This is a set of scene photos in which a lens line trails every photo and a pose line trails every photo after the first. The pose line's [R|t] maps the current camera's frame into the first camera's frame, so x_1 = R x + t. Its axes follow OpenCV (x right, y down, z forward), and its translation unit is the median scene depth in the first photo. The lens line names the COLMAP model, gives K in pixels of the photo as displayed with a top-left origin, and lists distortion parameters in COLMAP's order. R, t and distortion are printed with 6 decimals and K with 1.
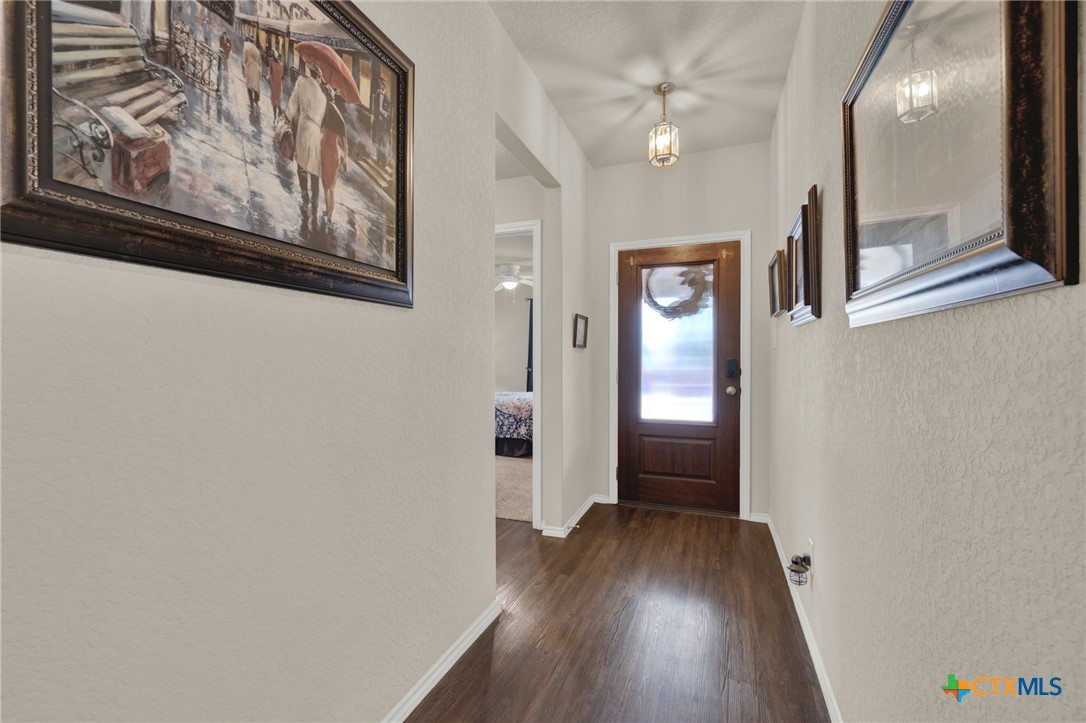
lens RADIAL K [[469.1, 0, 543.1], [0, 469.1, 360.6], [0, 0, 1]] dist [-0.000409, 0.002255]
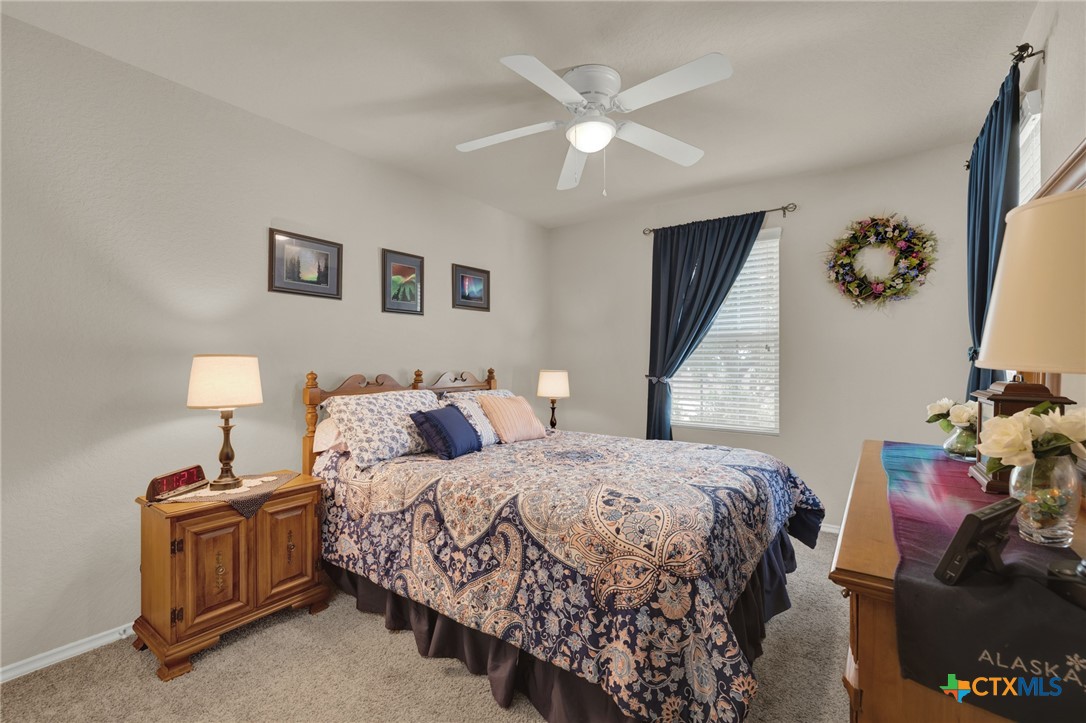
lens RADIAL K [[469.1, 0, 542.5], [0, 469.1, 359.6], [0, 0, 1]] dist [-0.000409, 0.002255]
pose [[0.963574, -0.001670, -0.267436, -0.018030], [0.003062, 0.999984, 0.004786, -0.000190], [0.267423, -0.005430, 0.963564, 0.754814]]
